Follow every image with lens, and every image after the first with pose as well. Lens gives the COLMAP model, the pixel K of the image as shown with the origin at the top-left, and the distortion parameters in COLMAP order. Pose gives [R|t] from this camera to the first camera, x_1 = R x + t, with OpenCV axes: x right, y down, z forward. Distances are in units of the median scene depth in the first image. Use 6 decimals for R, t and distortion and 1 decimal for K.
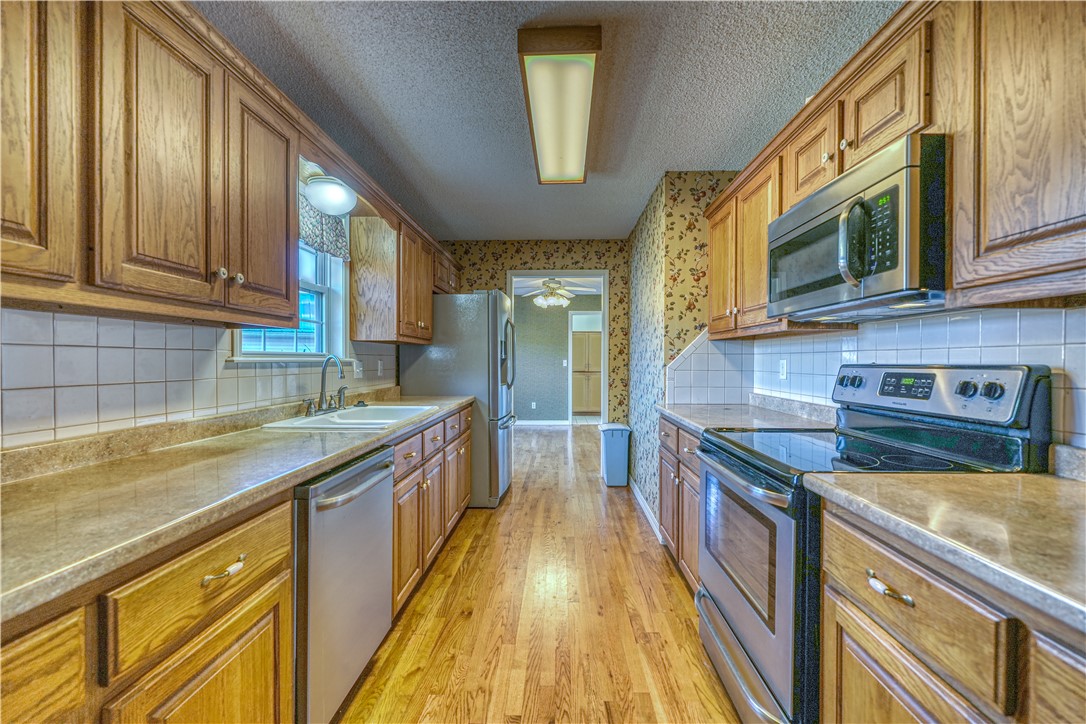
lens RADIAL K [[444.0, 0, 541.7], [0, 444.0, 364.4], [0, 0, 1]] dist [-0.002262, -0.000136]
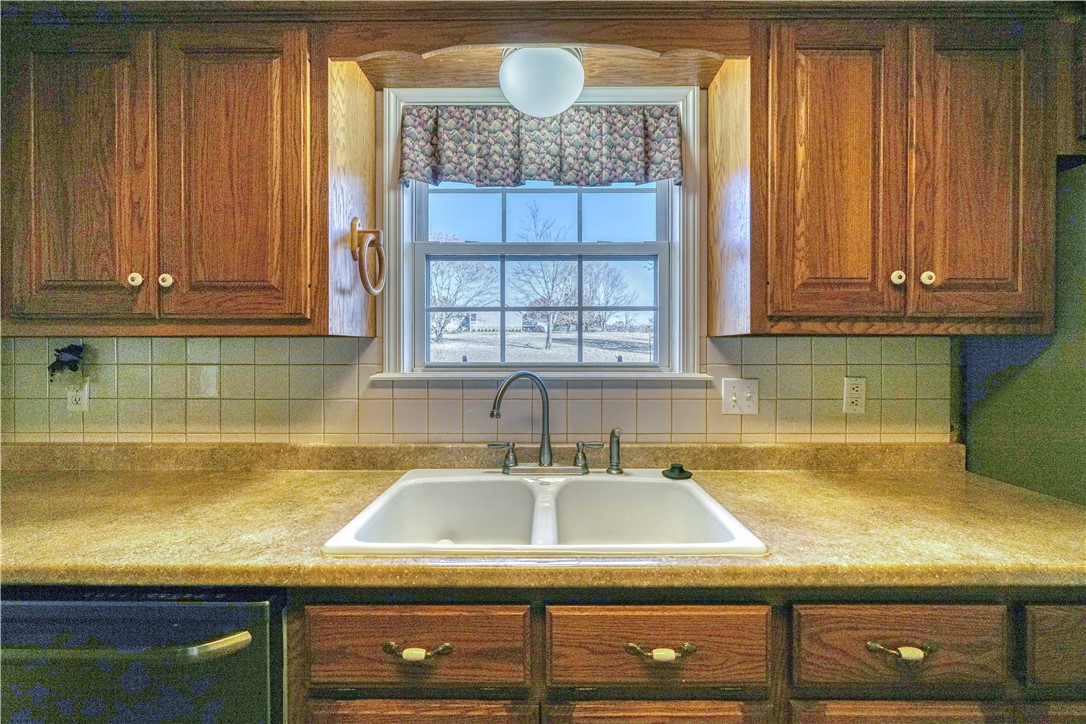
lens RADIAL K [[444.0, 0, 542.5], [0, 444.0, 367.6], [0, 0, 1]] dist [-0.002262, -0.000136]
pose [[-0.001466, -0.011374, -0.999934, 0.059581], [-0.003472, 0.999929, -0.011369, -0.012512], [0.999993, 0.003455, -0.001506, 0.828434]]
